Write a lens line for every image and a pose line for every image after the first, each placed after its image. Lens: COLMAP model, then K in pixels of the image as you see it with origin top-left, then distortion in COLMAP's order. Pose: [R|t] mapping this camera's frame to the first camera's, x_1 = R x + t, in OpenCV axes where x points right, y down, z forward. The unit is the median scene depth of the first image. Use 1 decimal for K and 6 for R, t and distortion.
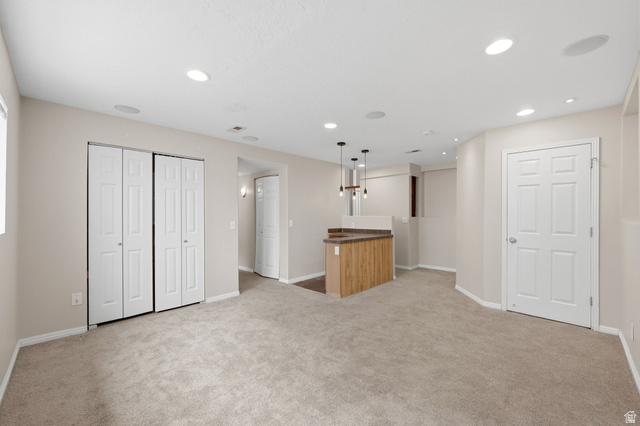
lens RADIAL K [[255.0, 0, 322.7], [0, 255.0, 213.4], [0, 0, 1]] dist [-0.000215, -0.000309]
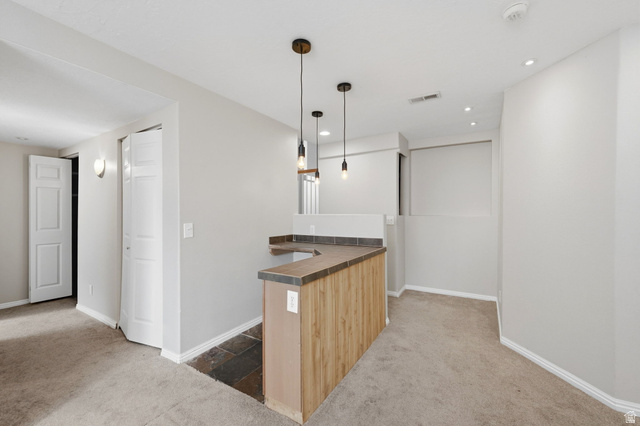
lens RADIAL K [[255.0, 0, 322.7], [0, 255.0, 213.4], [0, 0, 1]] dist [-0.000215, -0.000309]
pose [[0.973916, -0.000340, 0.226909, 0.009343], [-0.001230, 0.999976, 0.006776, 0.005060], [-0.226906, -0.006879, 0.973892, 0.496159]]
